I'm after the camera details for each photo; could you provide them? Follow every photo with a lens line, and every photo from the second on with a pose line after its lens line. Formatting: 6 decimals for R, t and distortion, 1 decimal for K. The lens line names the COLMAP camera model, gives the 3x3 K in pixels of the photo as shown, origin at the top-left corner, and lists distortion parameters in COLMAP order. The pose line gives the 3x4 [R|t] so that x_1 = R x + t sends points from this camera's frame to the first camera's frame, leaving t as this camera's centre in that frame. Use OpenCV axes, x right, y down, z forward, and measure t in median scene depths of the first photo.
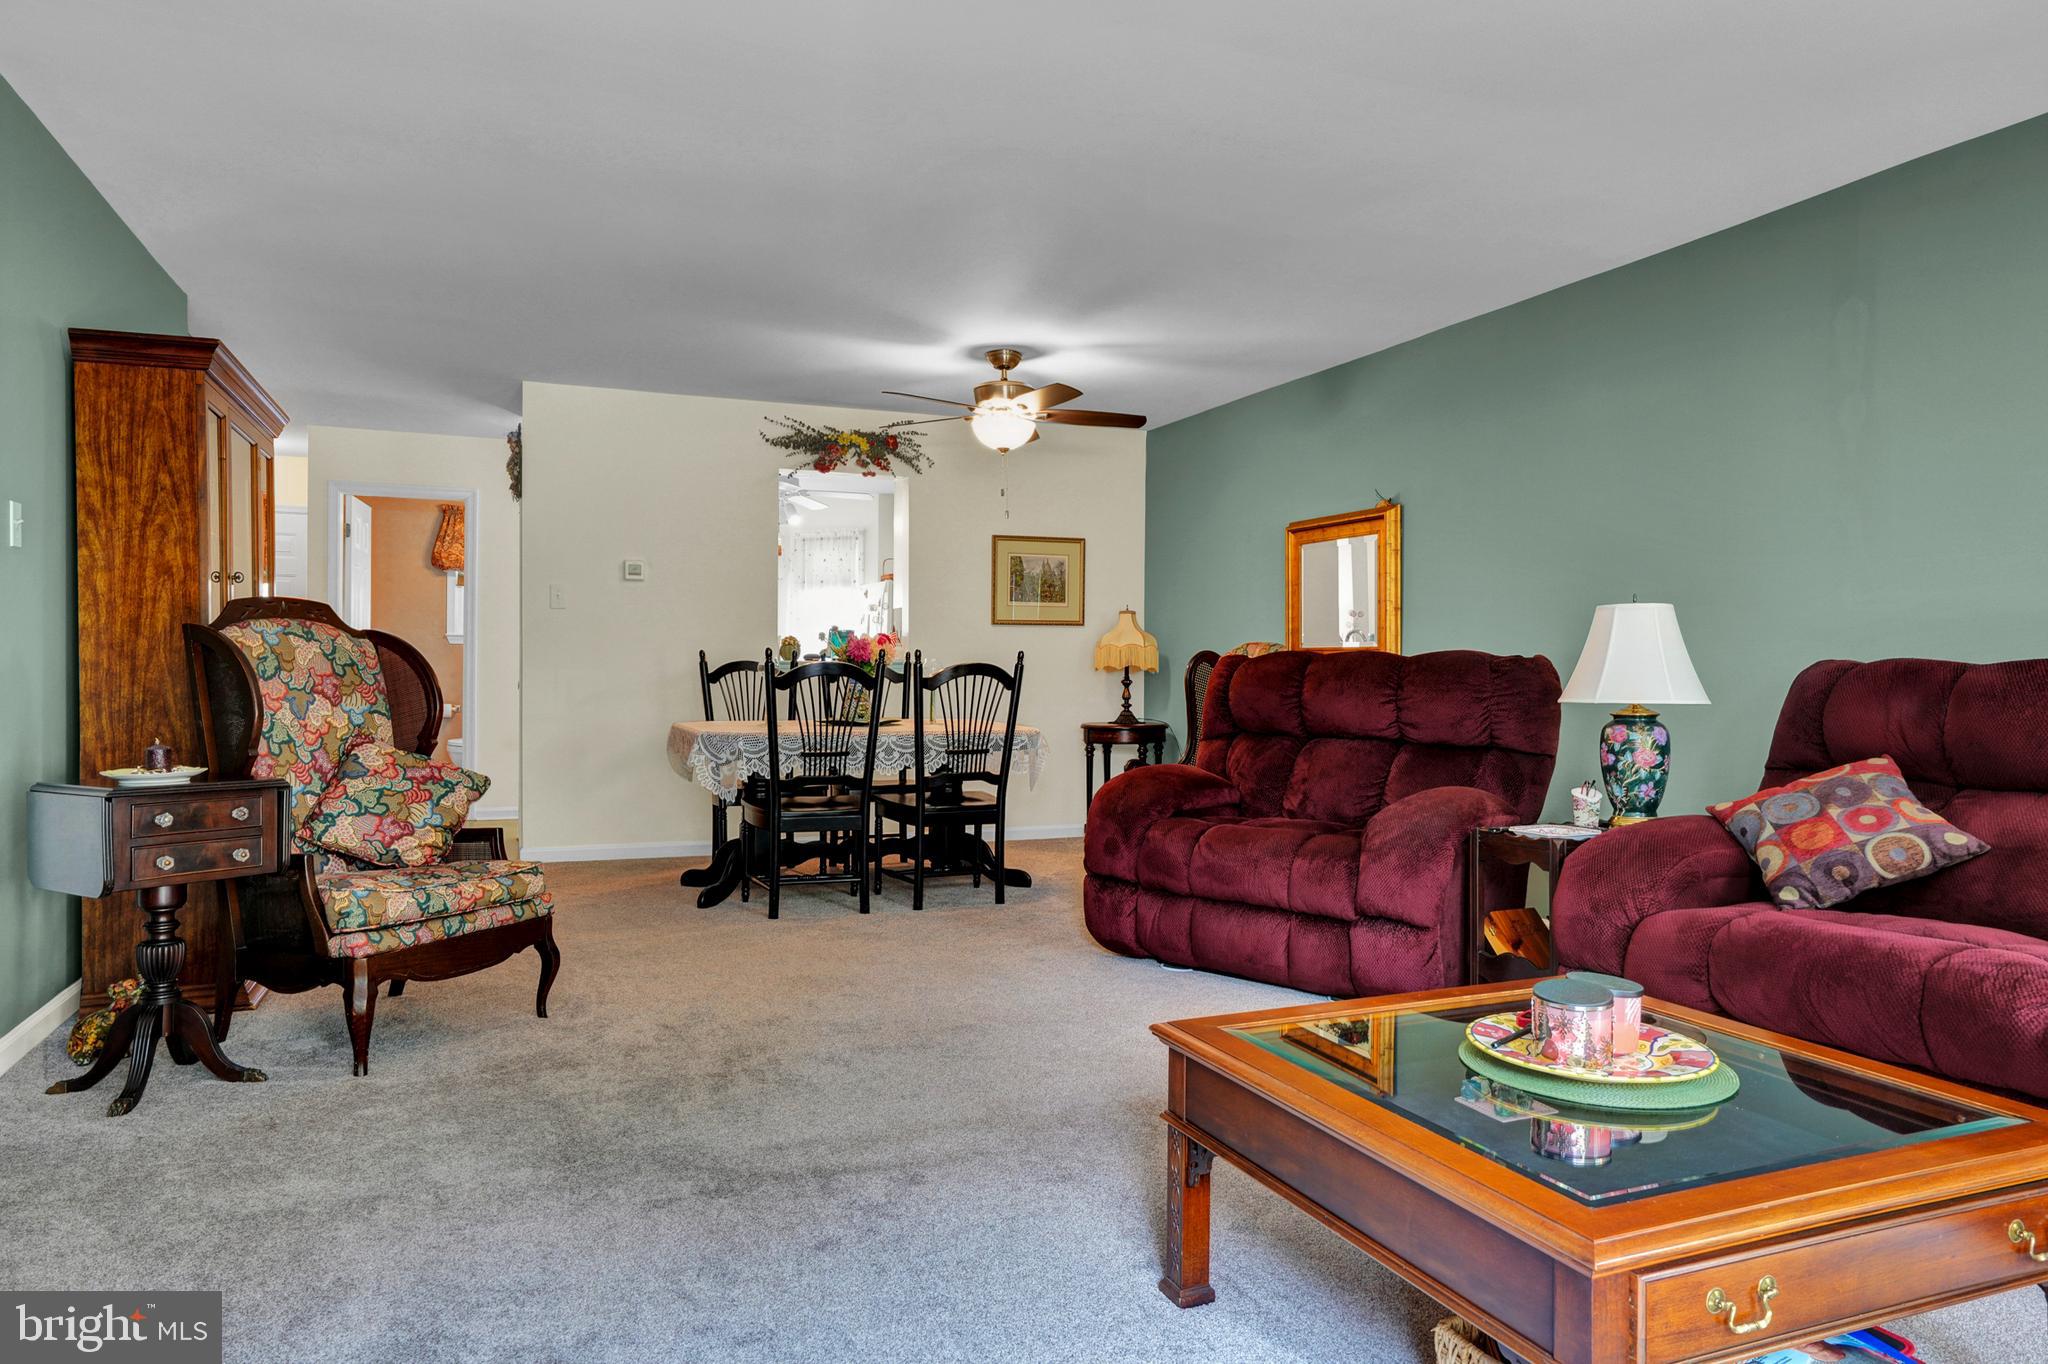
lens RADIAL K [[1303.2, 0, 1028.1], [0, 1303.2, 679.0], [0, 0, 1]] dist [-0.031589, 0.050838]
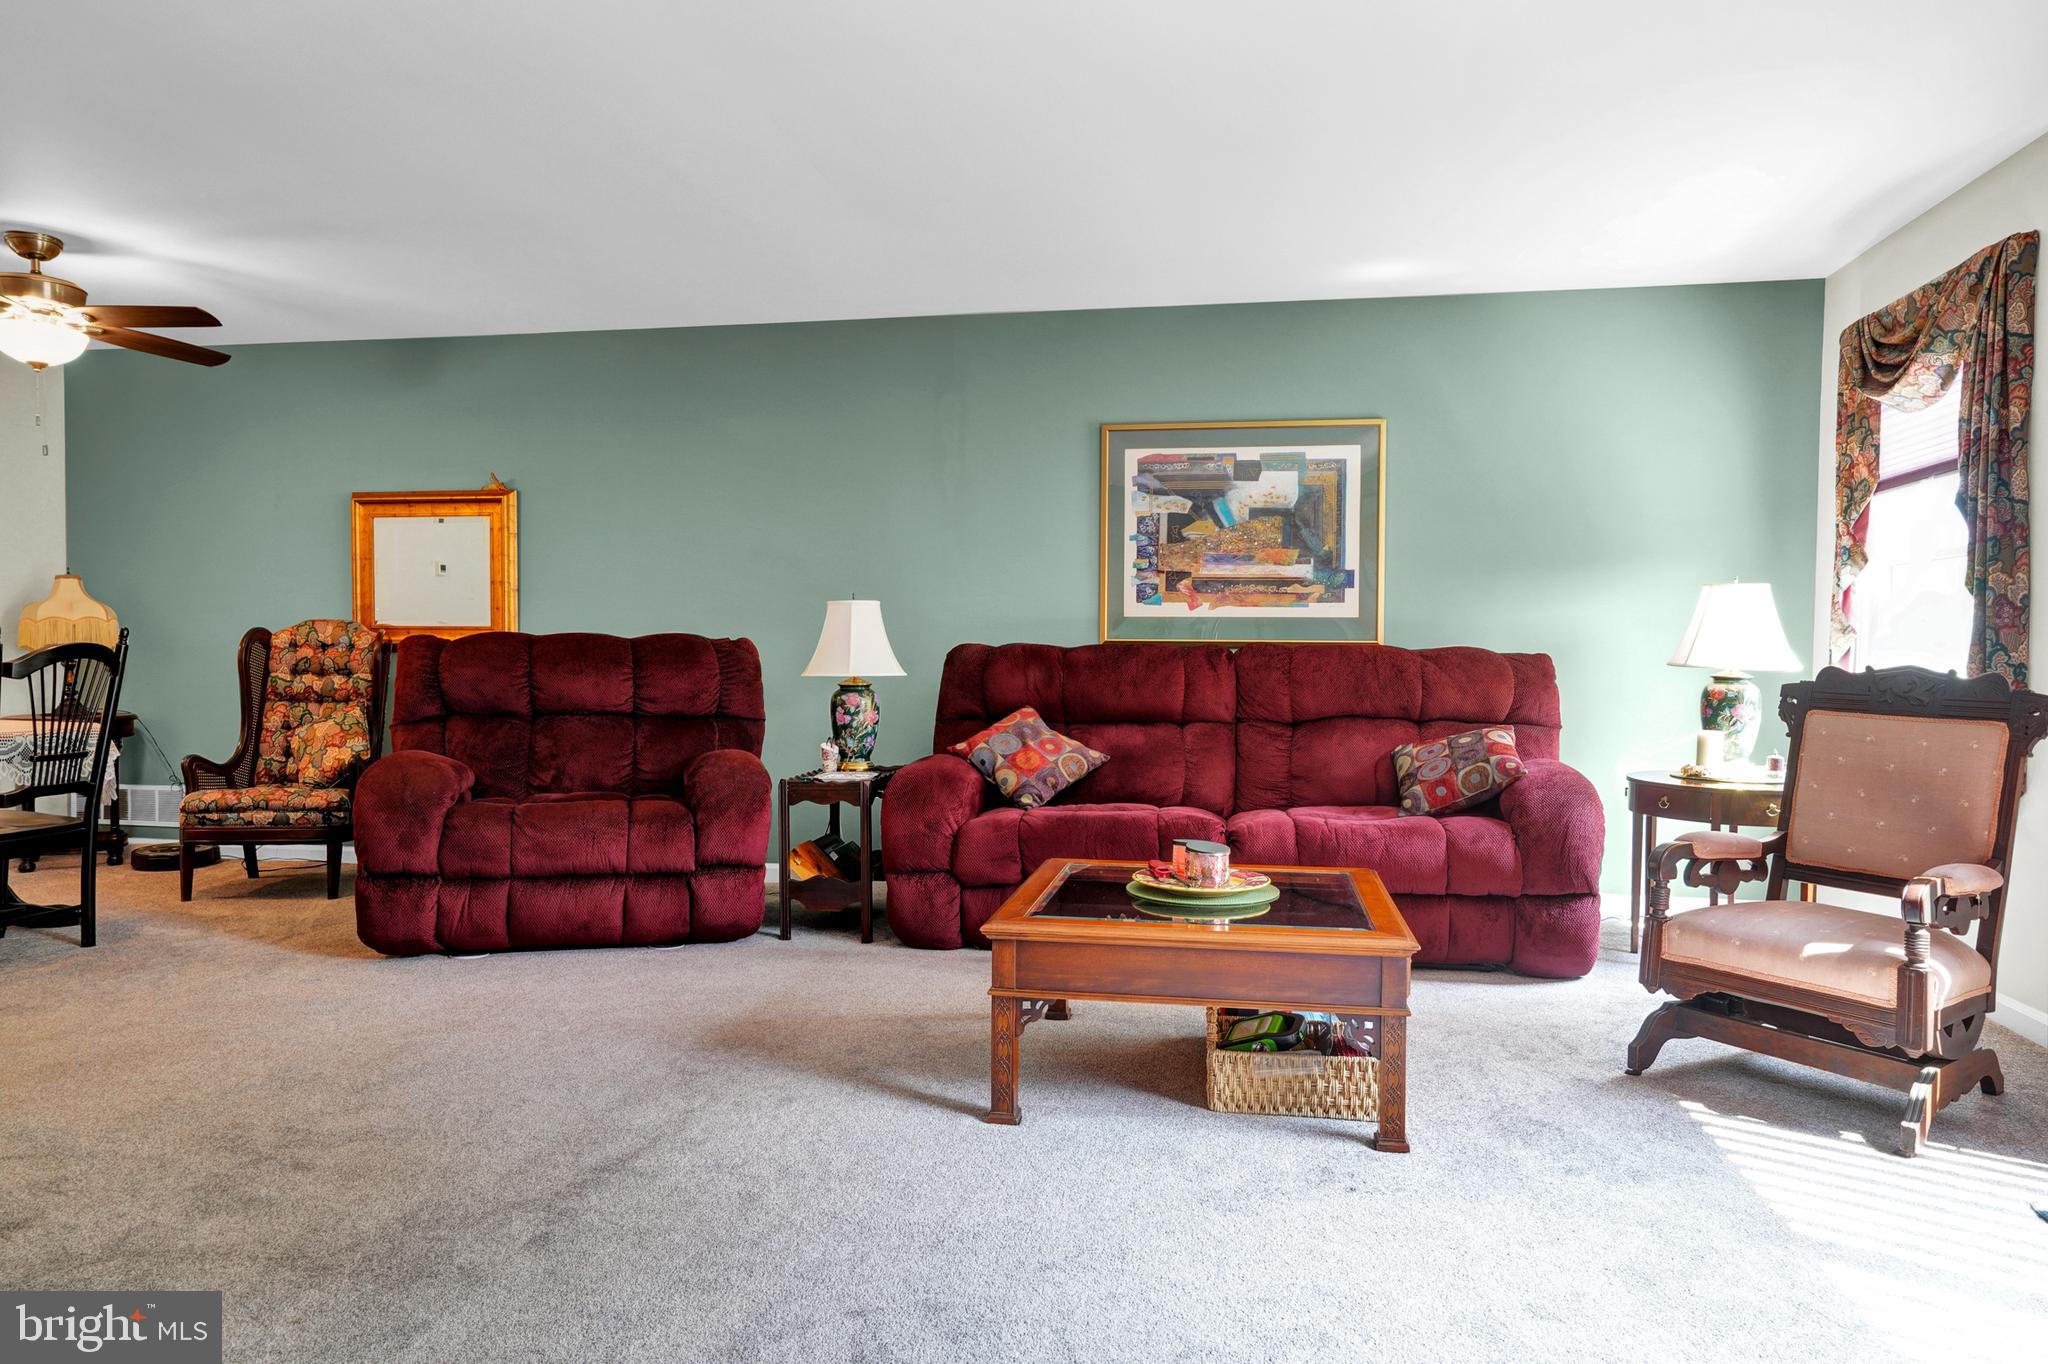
lens RADIAL K [[1299.9, 0, 1024.0], [0, 1299.9, 682.0], [0, 0, 1]] dist [-0.025744, 0.040215]
pose [[0.541974, -0.025283, 0.840015, -0.383842], [0.004853, 0.999625, 0.026956, -0.006950], [-0.840381, -0.010533, 0.541894, 0.098514]]
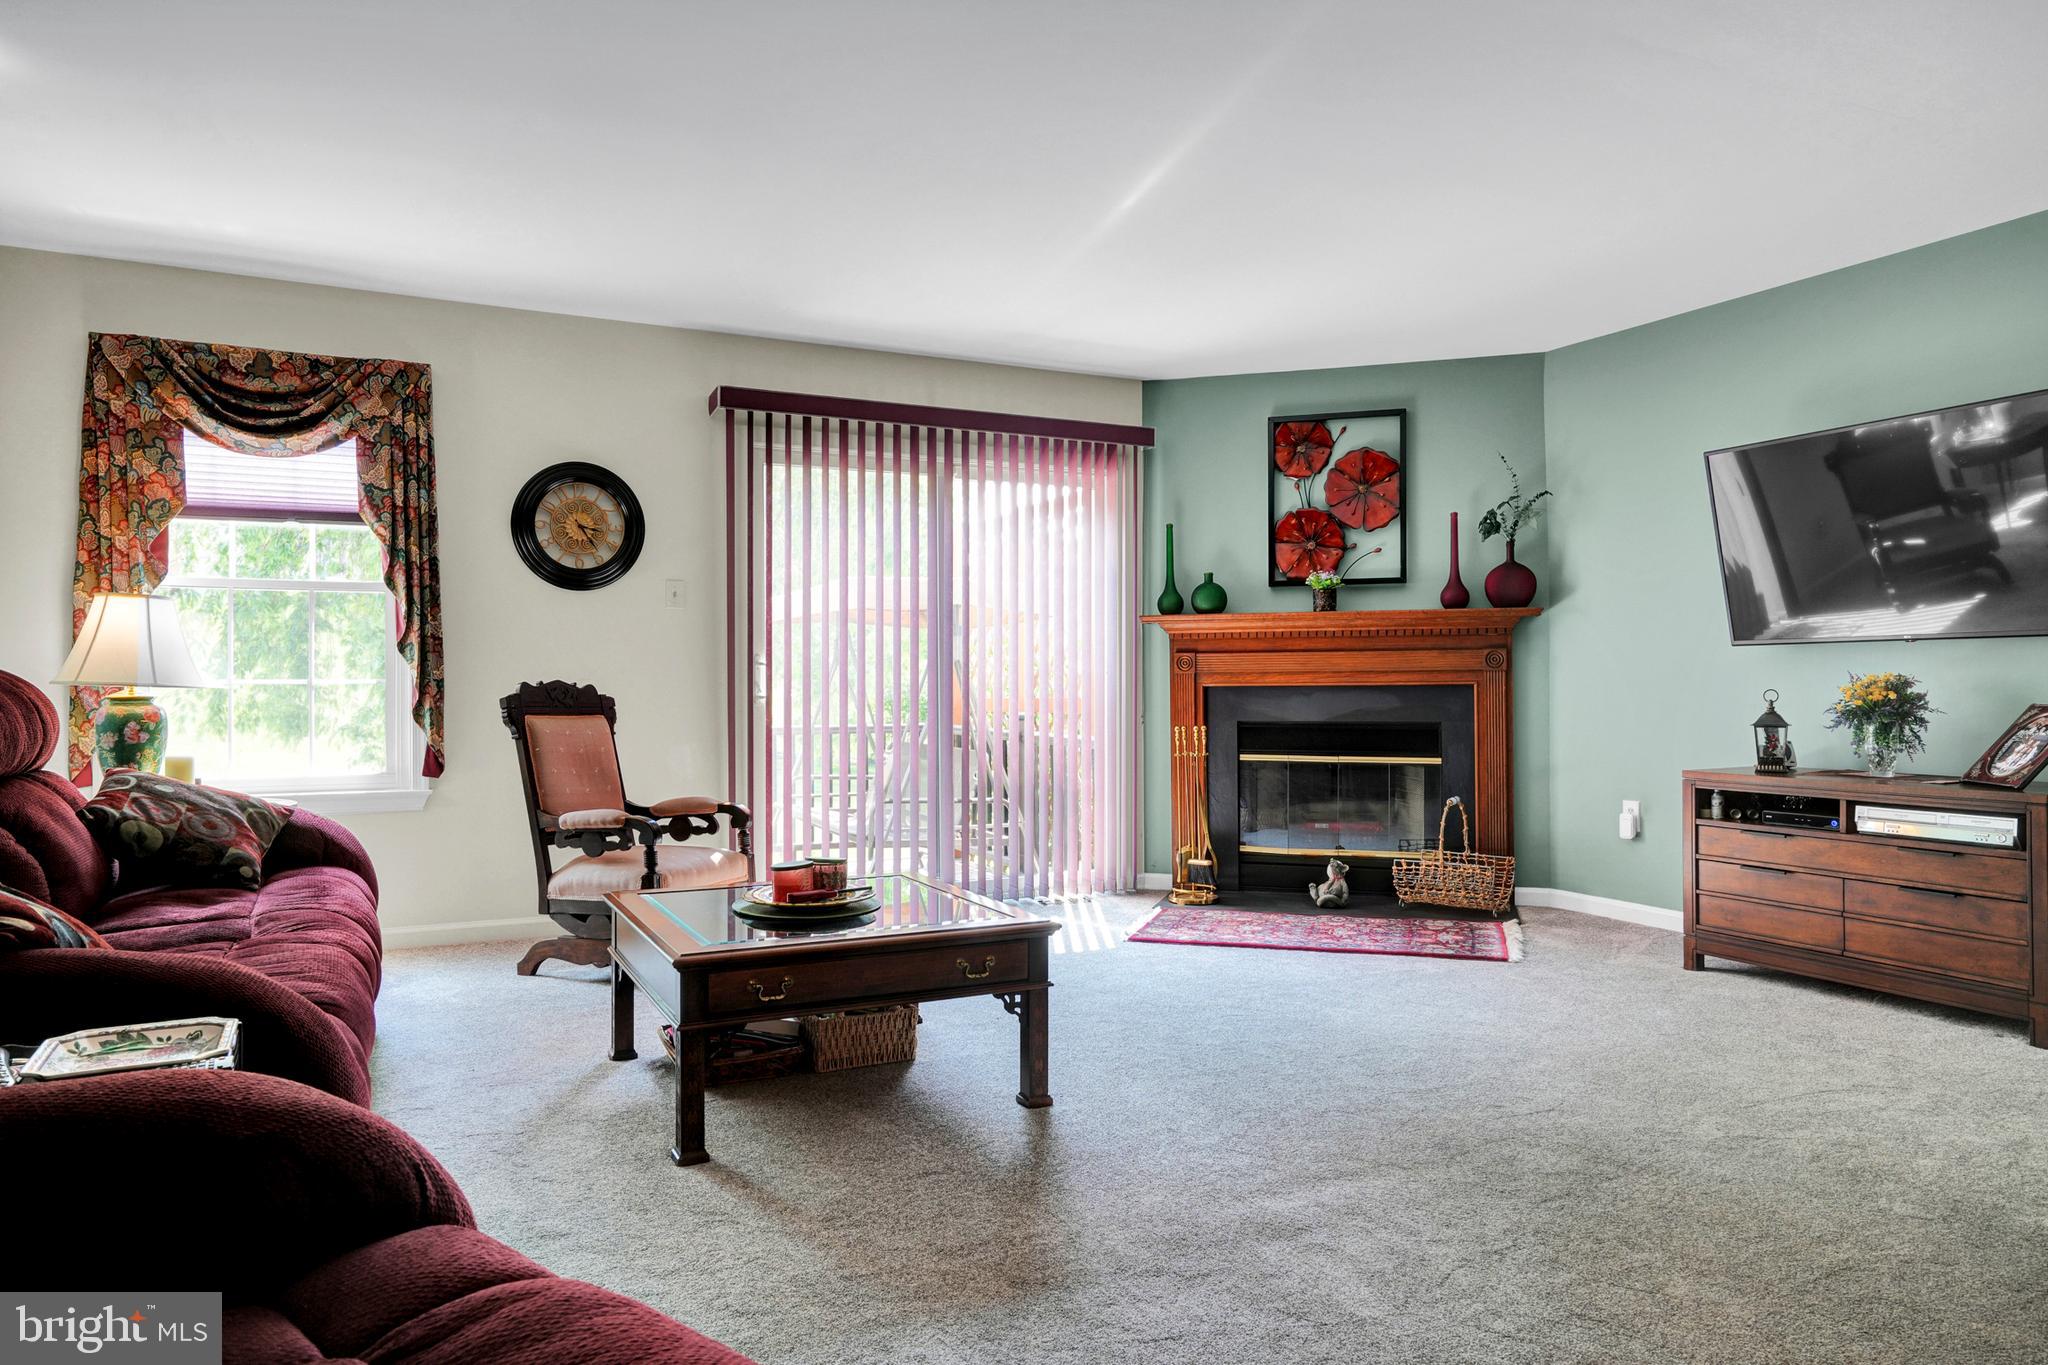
lens RADIAL K [[1303.2, 0, 1028.1], [0, 1303.2, 679.5], [0, 0, 1]] dist [-0.031589, 0.050838]
pose [[-0.997962, -0.007288, -0.063395, 0.087358], [-0.007941, 0.999918, 0.010043, -0.007880], [0.063317, 0.010526, -0.997938, 0.953464]]
